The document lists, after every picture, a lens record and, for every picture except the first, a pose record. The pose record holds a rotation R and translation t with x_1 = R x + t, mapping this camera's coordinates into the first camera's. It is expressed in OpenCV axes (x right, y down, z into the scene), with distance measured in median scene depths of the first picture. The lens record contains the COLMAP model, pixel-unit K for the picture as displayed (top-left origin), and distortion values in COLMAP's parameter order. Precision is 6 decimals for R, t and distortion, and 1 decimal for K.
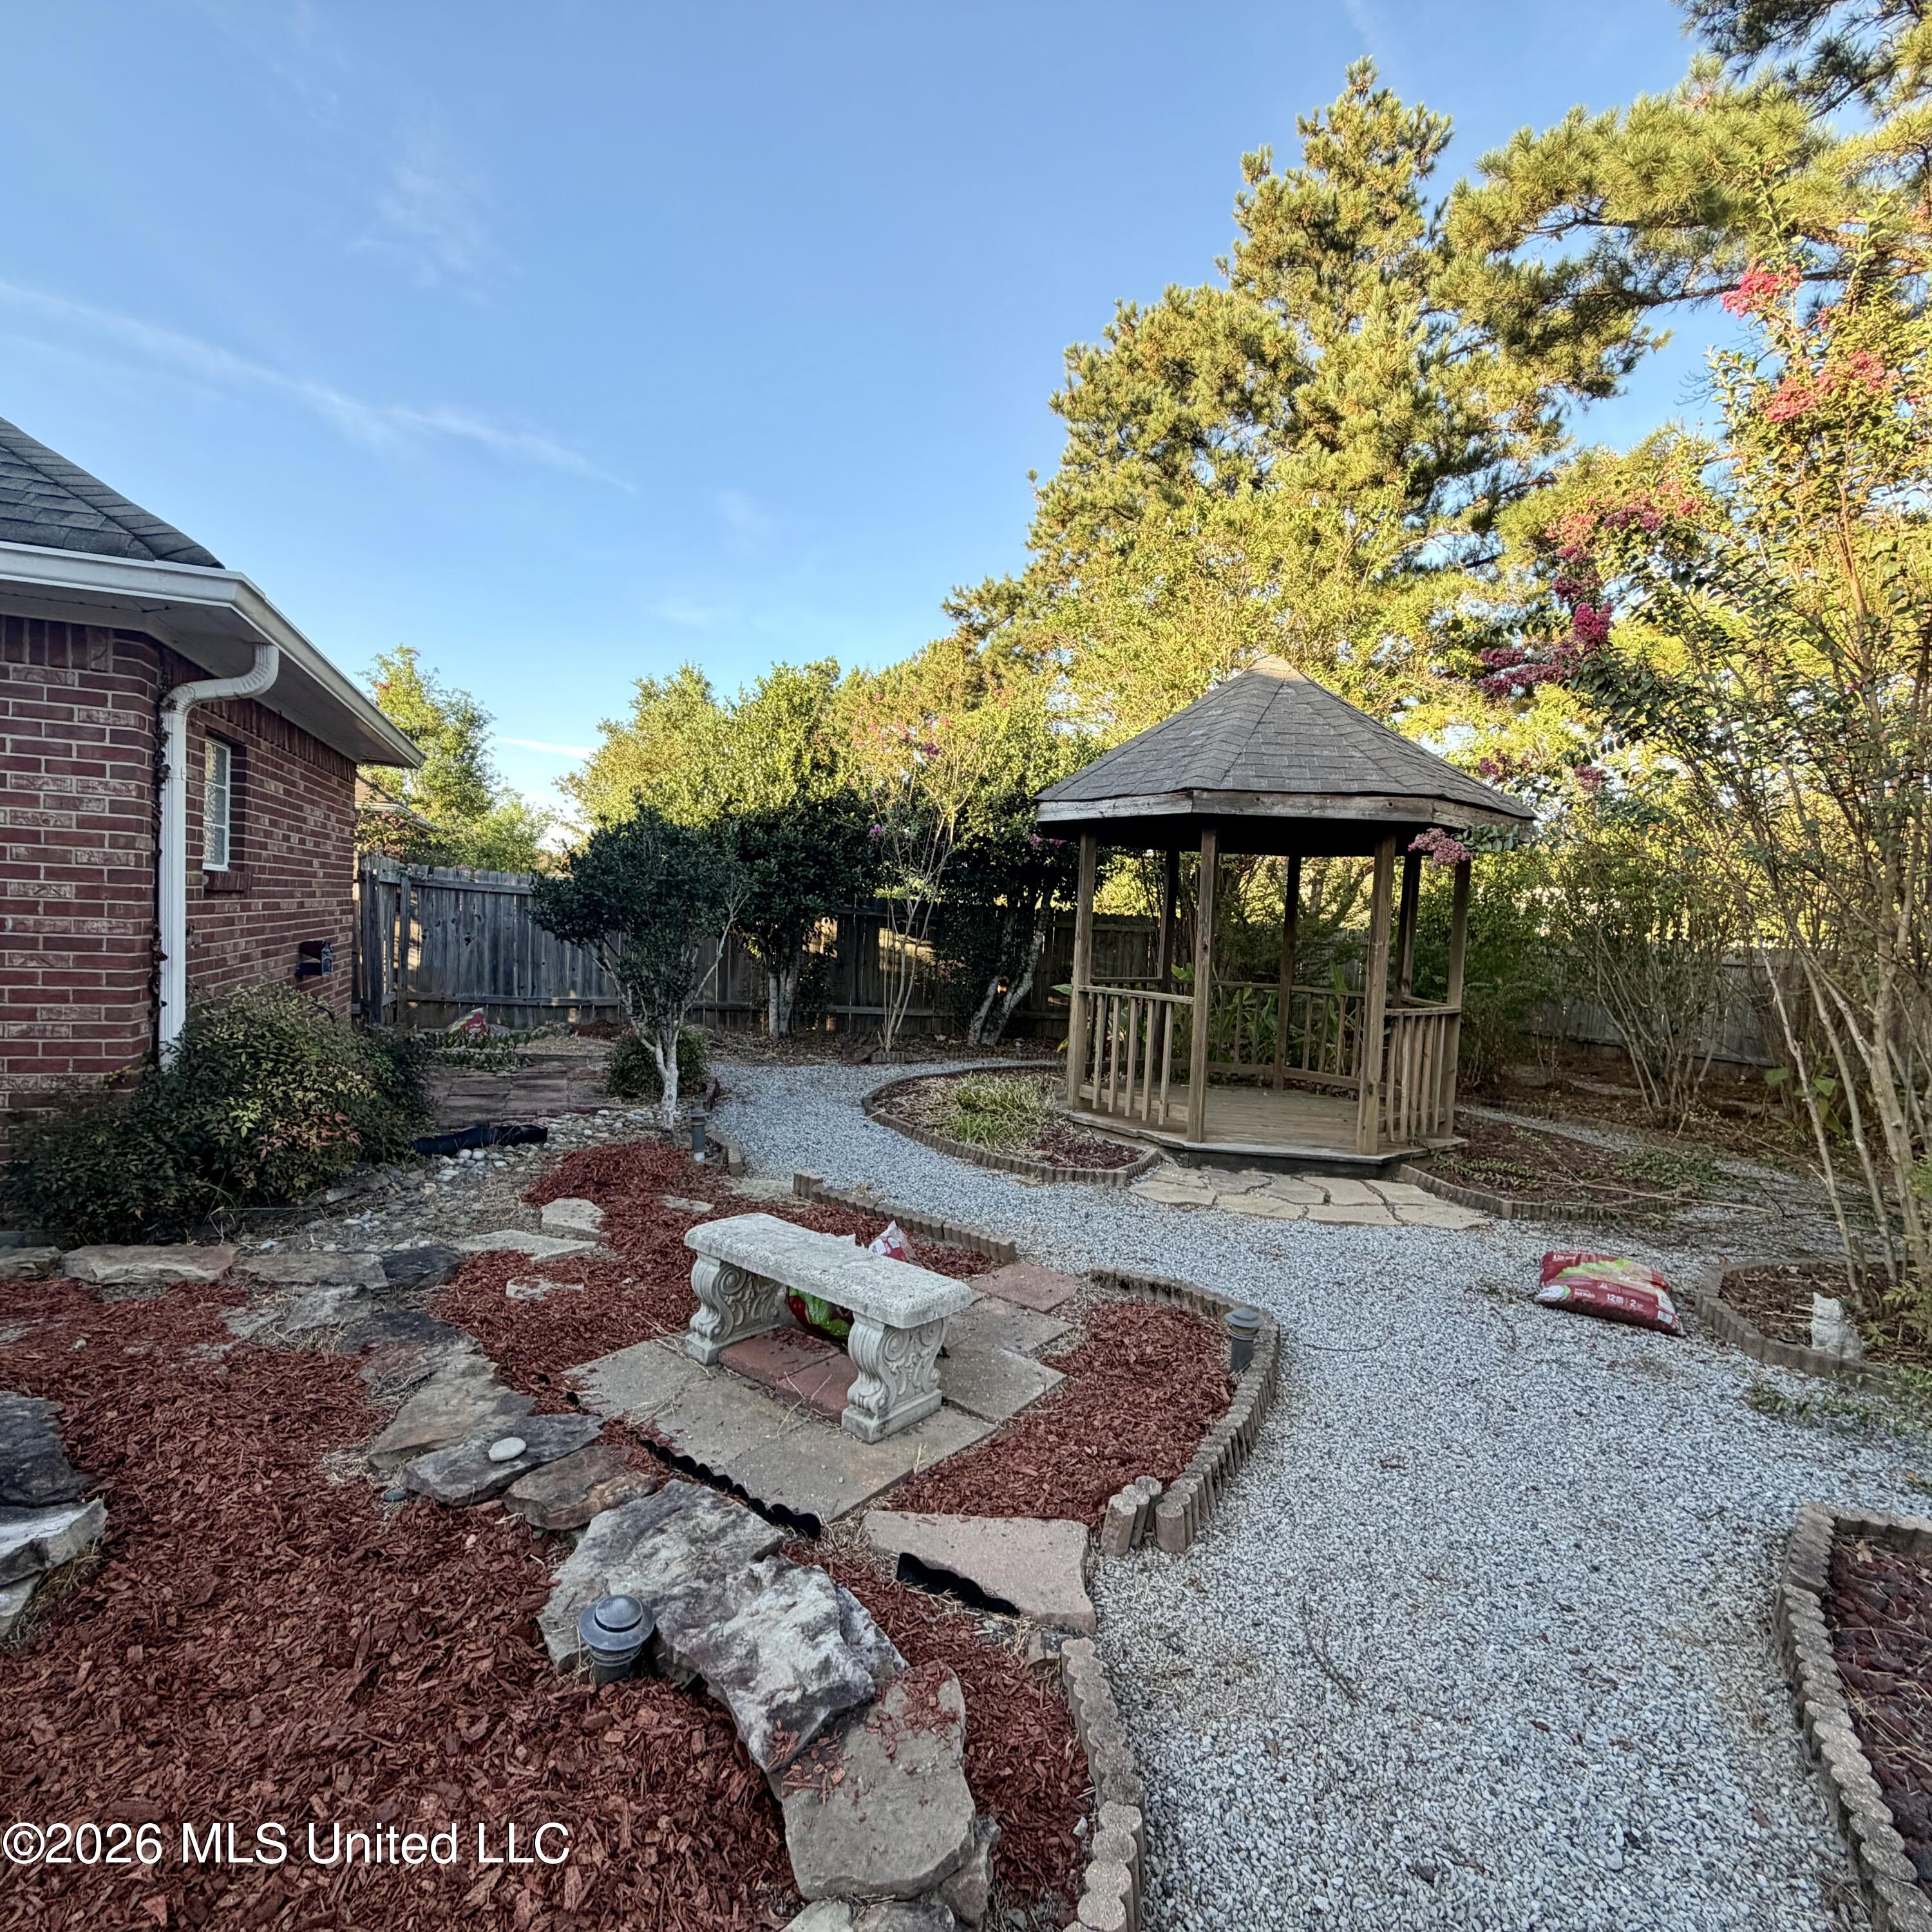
lens RADIAL K [[1029.5, 0, 957.2], [0, 1029.5, 966.9], [0, 0, 1]] dist [-0.000028, -0.000847]
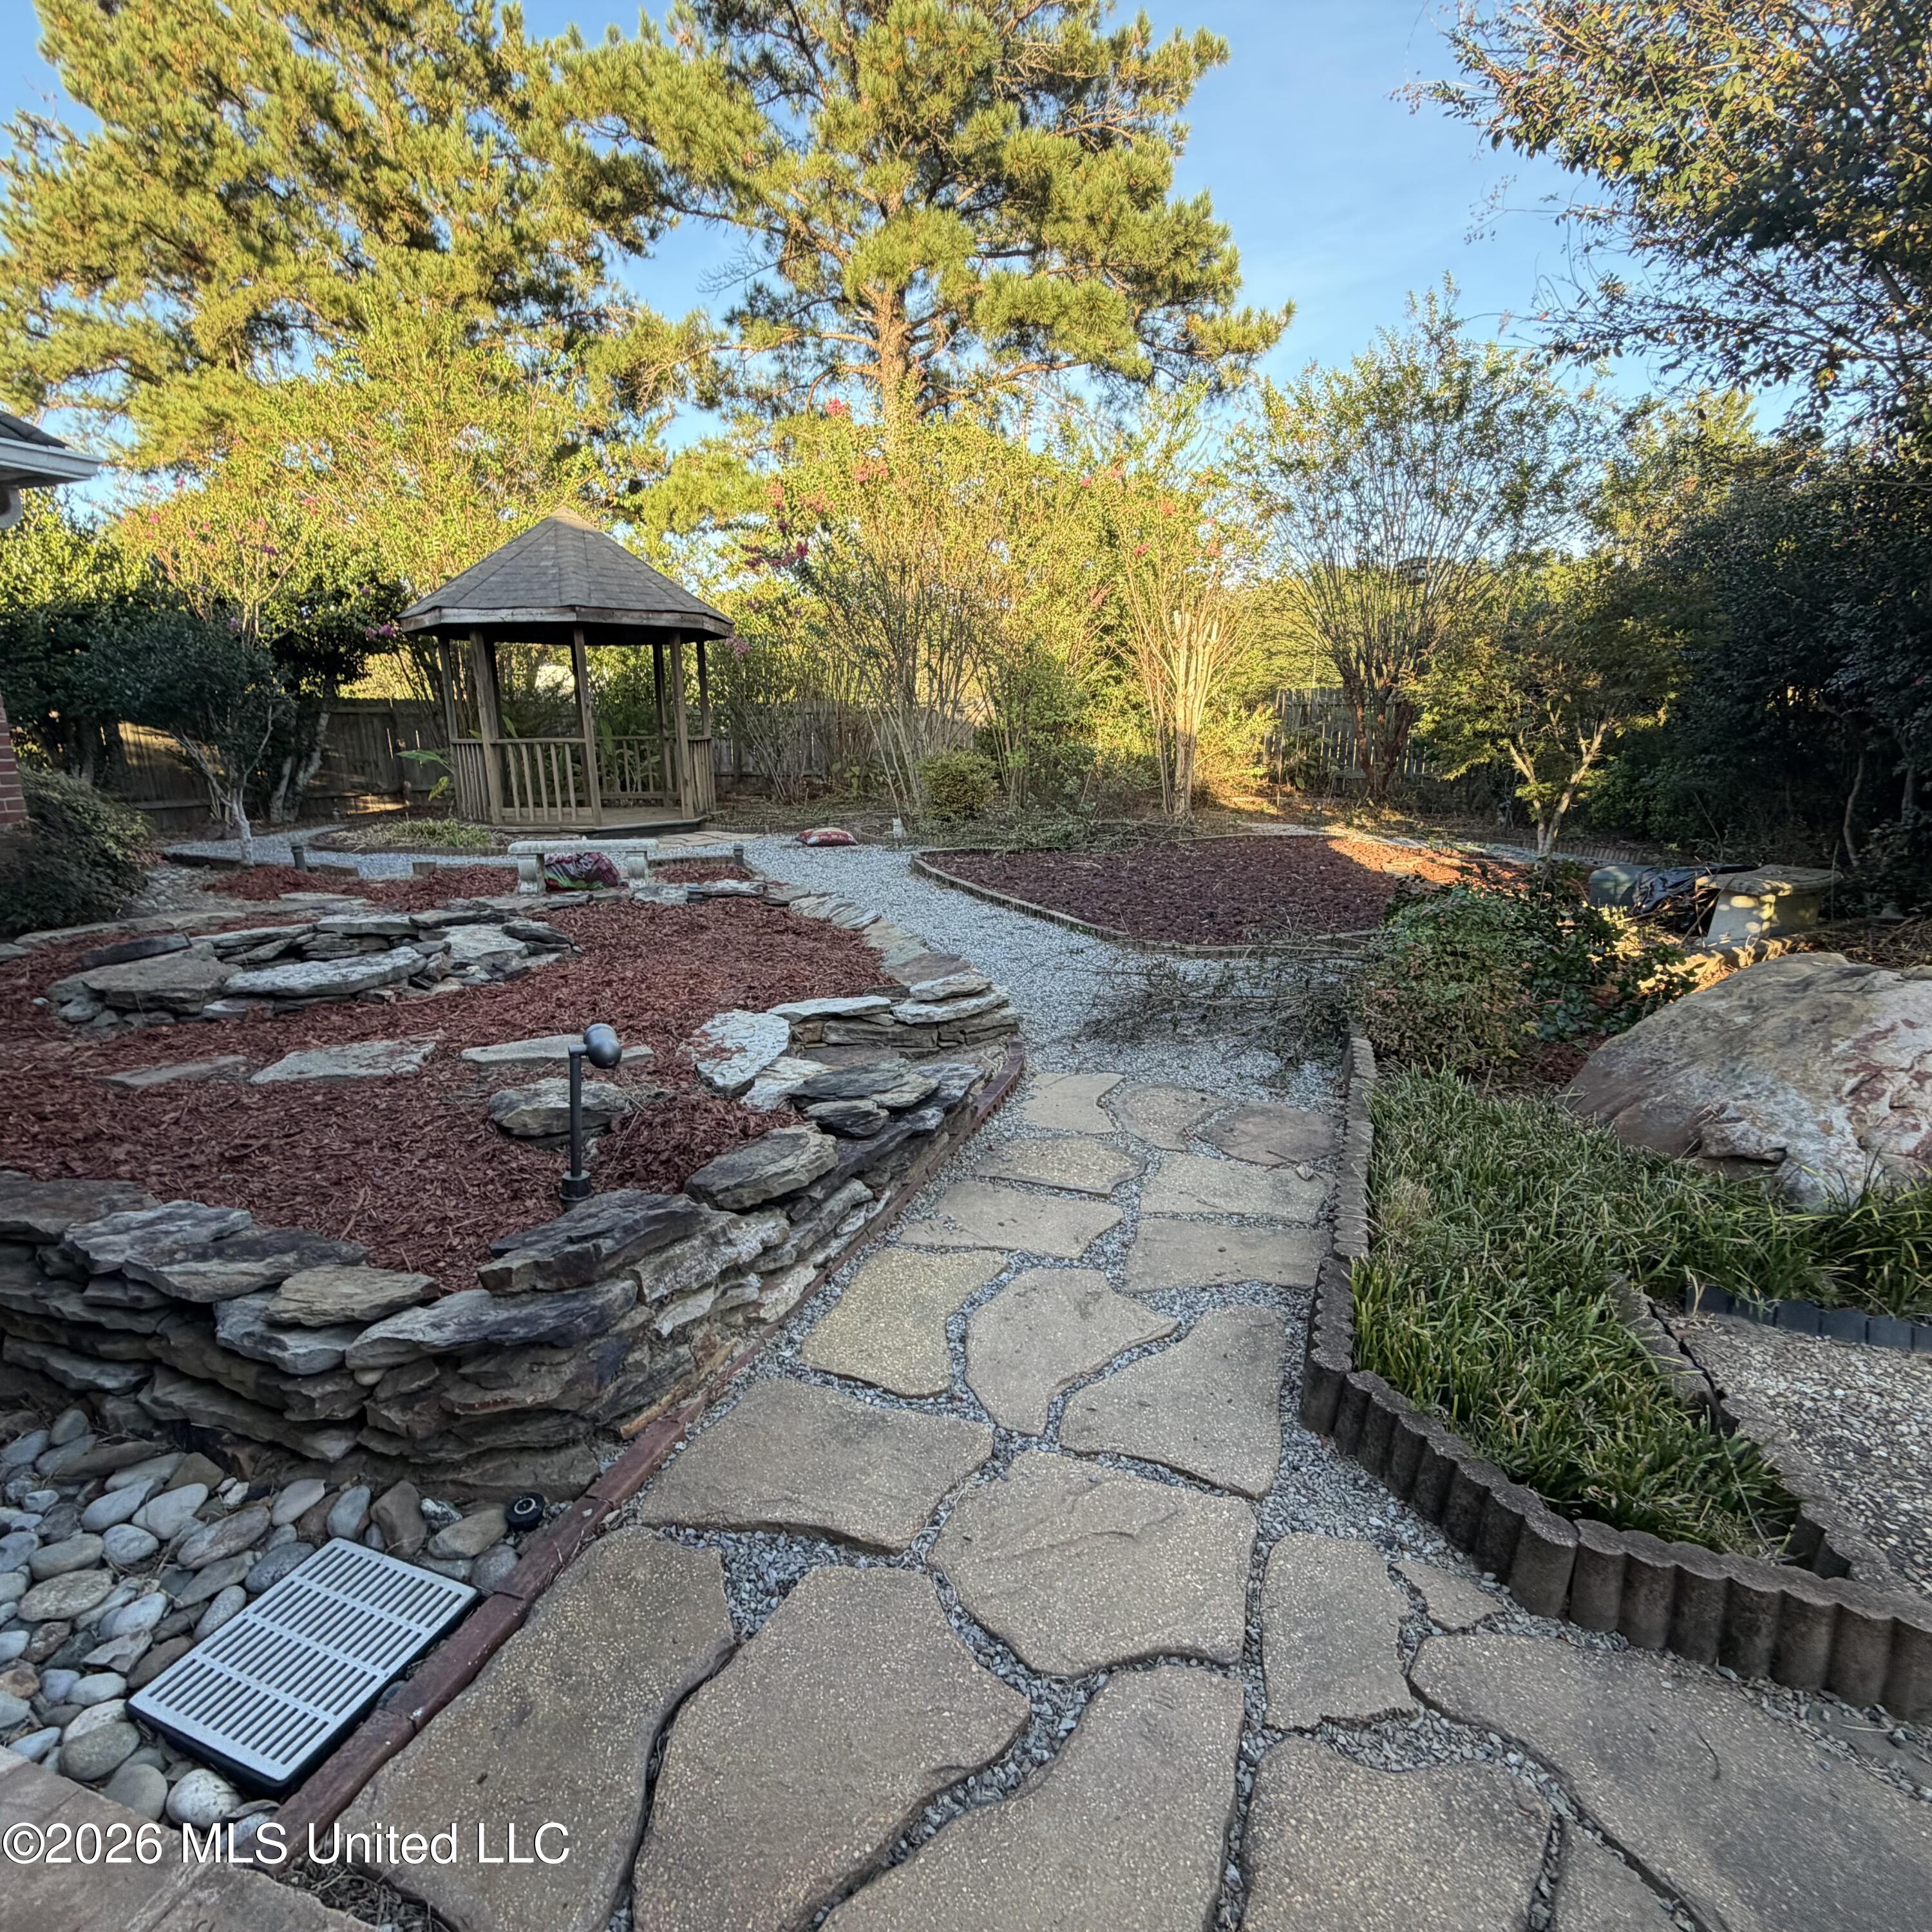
lens RADIAL K [[1030.9, 0, 960.4], [0, 1030.9, 966.7], [0, 0, 1]] dist [0.003701, -0.001734]
pose [[0.649034, -0.231854, 0.724568, -0.312104], [0.080202, 0.967973, 0.237900, 0.018619], [-0.756520, -0.096293, 0.646843, -0.260393]]
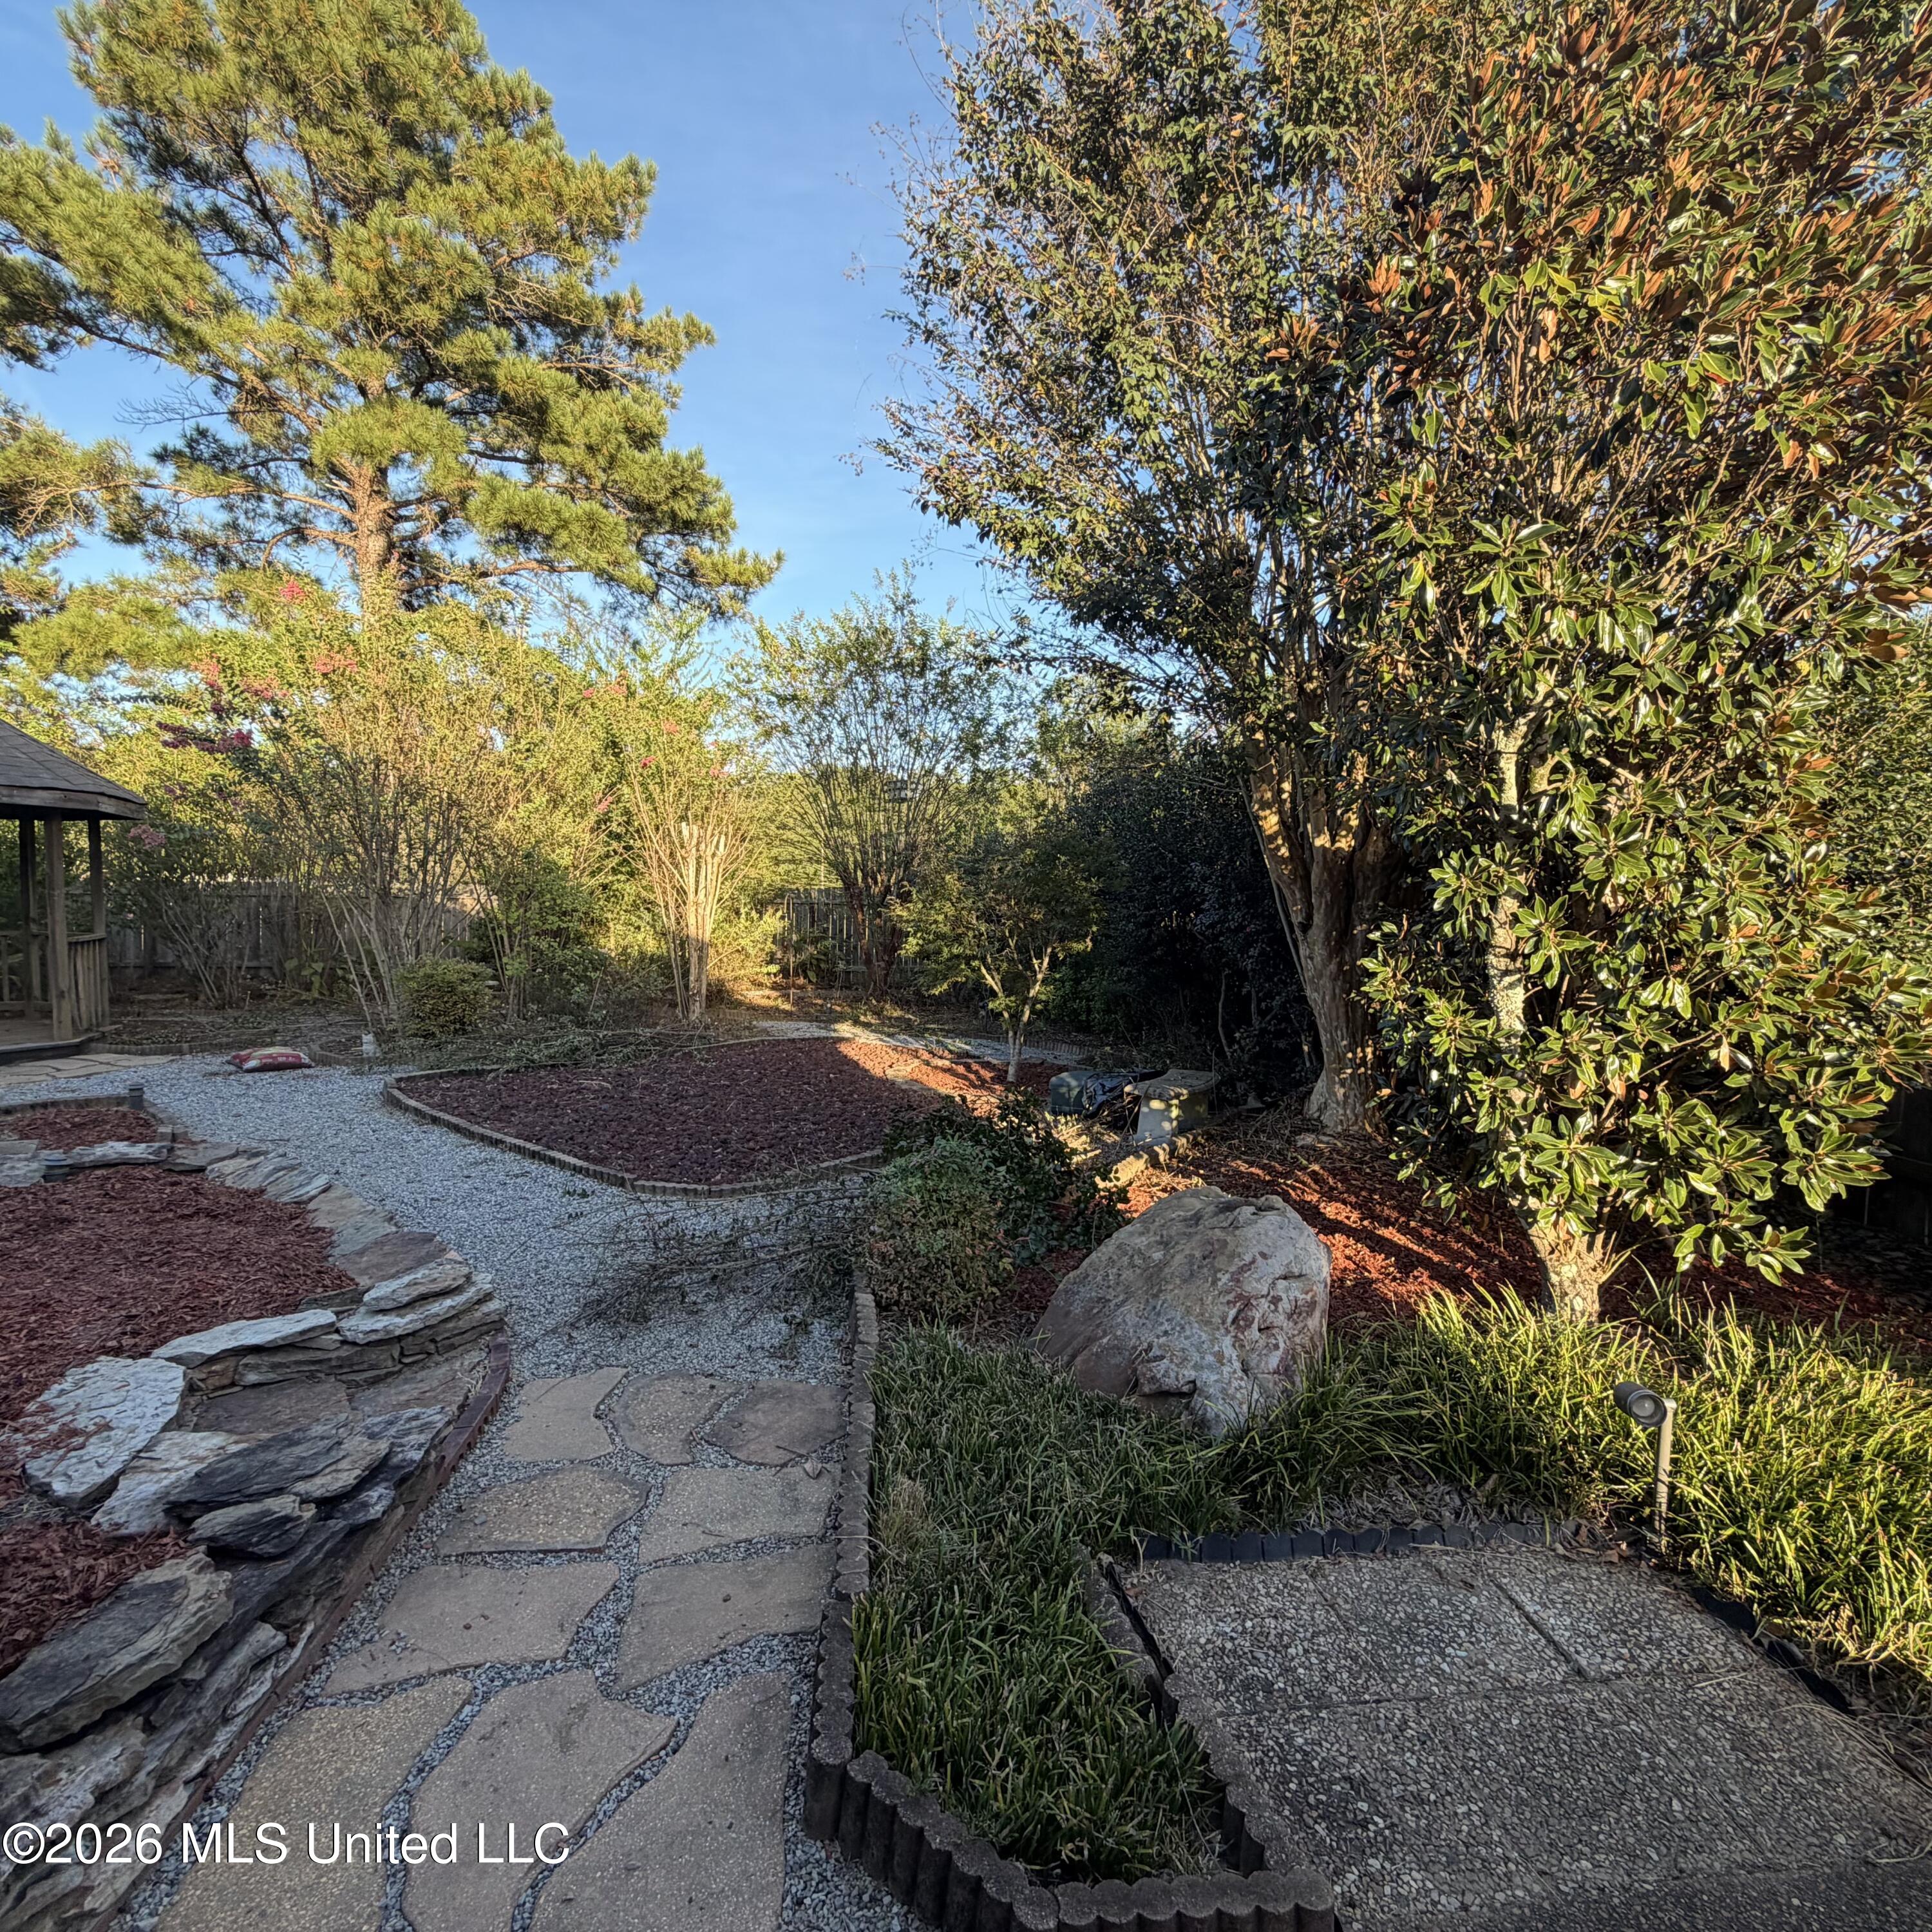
lens RADIAL K [[1030.7, 0, 963.3], [0, 1030.7, 965.0], [0, 0, 1]] dist [-0.000488, 0.000444]
pose [[0.251728, -0.108671, 0.961678, -0.304303], [0.044448, 0.993925, 0.100680, -0.004812], [-0.966777, 0.017401, 0.255029, -0.265143]]
